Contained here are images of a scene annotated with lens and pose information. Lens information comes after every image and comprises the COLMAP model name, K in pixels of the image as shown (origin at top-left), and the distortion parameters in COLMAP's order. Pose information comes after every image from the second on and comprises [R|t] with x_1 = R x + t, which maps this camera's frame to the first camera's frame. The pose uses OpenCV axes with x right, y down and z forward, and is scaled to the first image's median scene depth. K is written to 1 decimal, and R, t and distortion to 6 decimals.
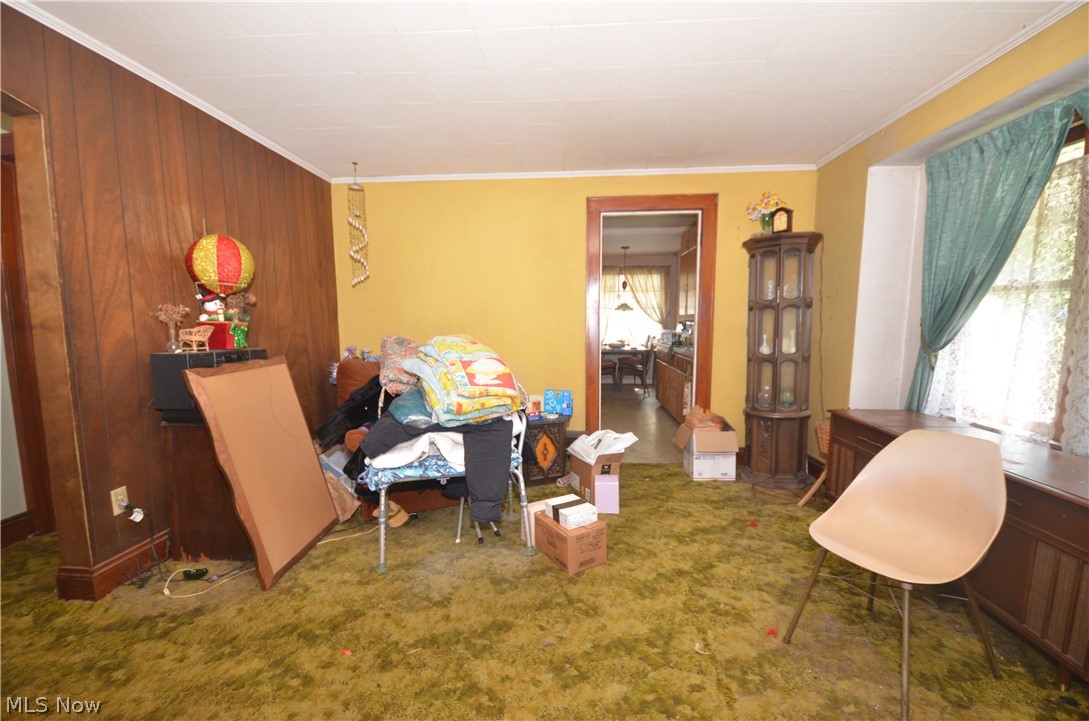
lens RADIAL K [[472.9, 0, 542.3], [0, 472.9, 386.7], [0, 0, 1]] dist [0.000103, -0.007272]
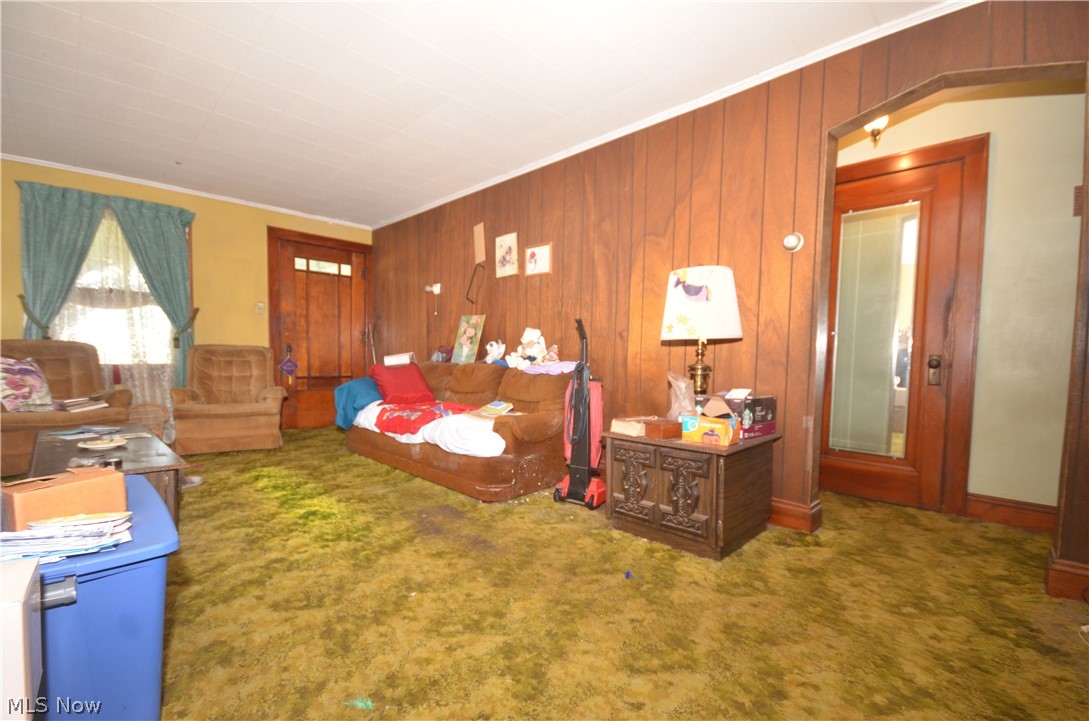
lens RADIAL K [[472.9, 0, 541.4], [0, 472.9, 381.3], [0, 0, 1]] dist [0.000103, -0.007272]
pose [[-0.657452, 0.032462, -0.752797, 0.225674], [-0.120111, 0.981782, 0.147235, 0.030250], [0.743862, 0.187219, -0.641575, 0.527225]]
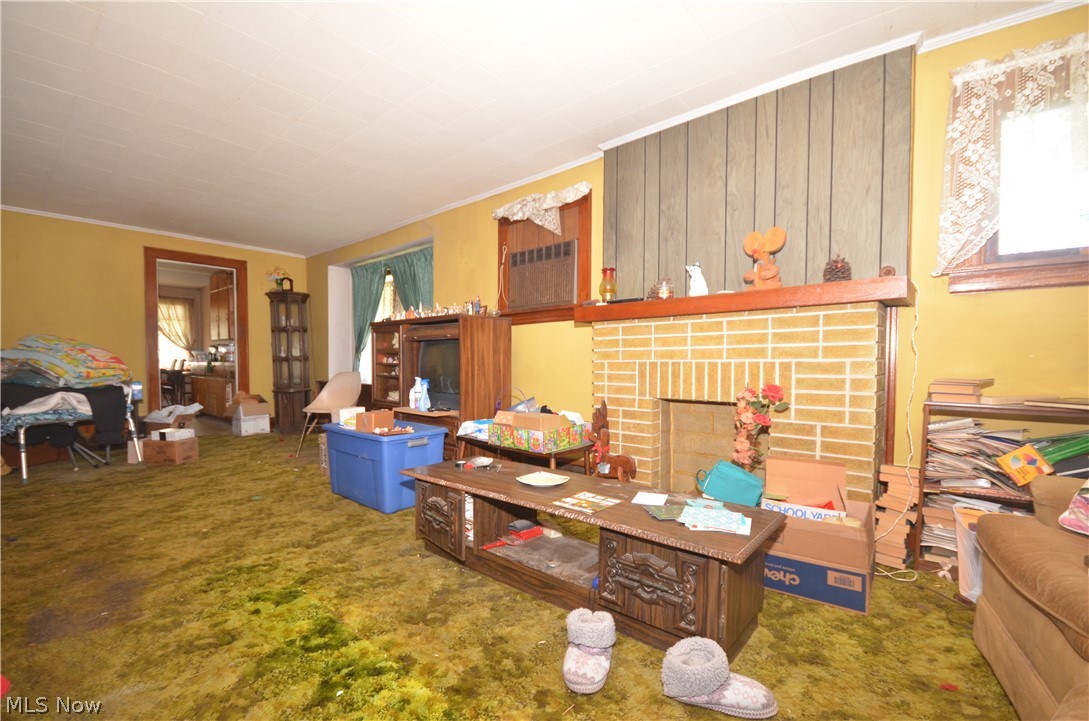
lens RADIAL K [[472.9, 0, 544.3], [0, 472.9, 375.7], [0, 0, 1]] dist [0.000103, -0.007272]
pose [[0.596210, -0.013234, 0.802719, -0.420314], [0.102805, 0.992891, -0.059988, 0.239649], [-0.796219, 0.118289, 0.593332, -0.941013]]
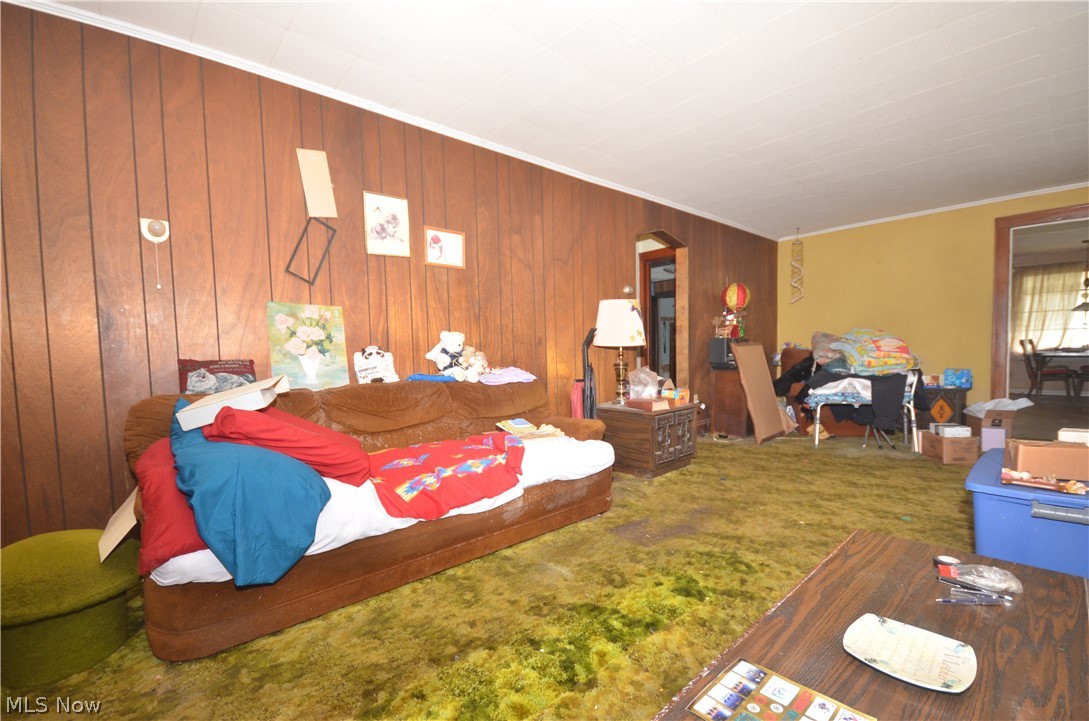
lens RADIAL K [[472.9, 0, 539.9], [0, 472.9, 381.4], [0, 0, 1]] dist [0.000103, -0.007272]
pose [[0.713069, 0.027343, -0.700560, 0.149345], [-0.071694, 0.996845, -0.034067, 0.206518], [0.697418, 0.074519, 0.712780, -0.898520]]
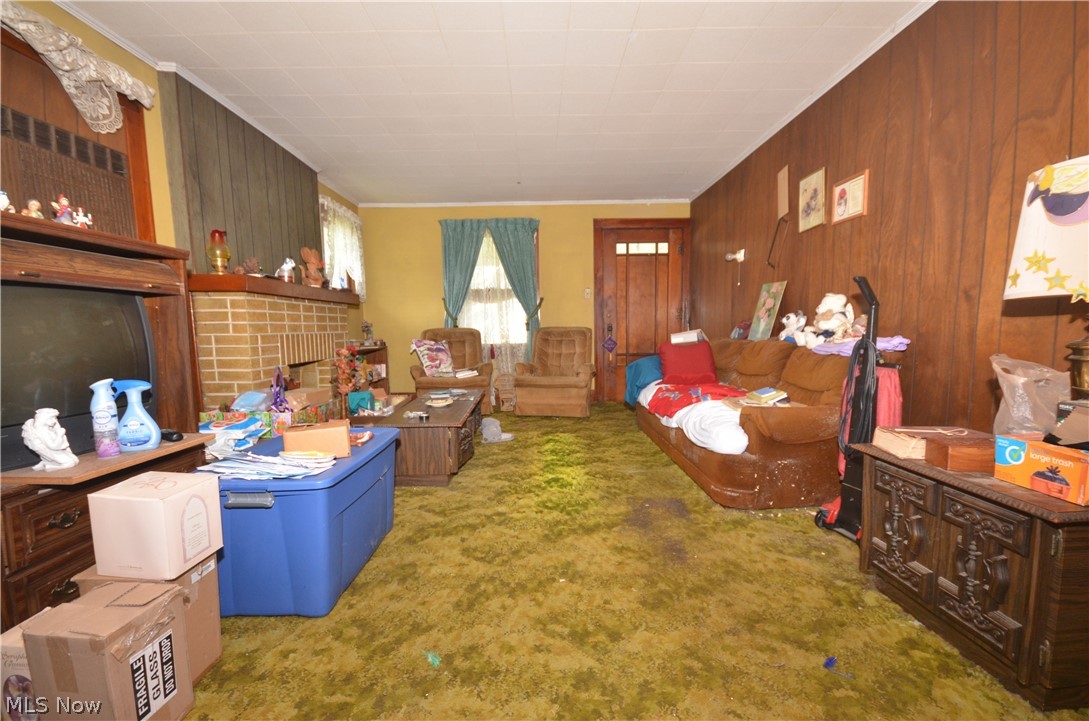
lens RADIAL K [[472.9, 0, 541.6], [0, 472.9, 380.3], [0, 0, 1]] dist [0.000103, -0.007272]
pose [[-0.996625, 0.025489, -0.078033, -0.043192], [0.005728, 0.969848, 0.243644, 0.015540], [0.081891, 0.242375, -0.966721, 0.581822]]
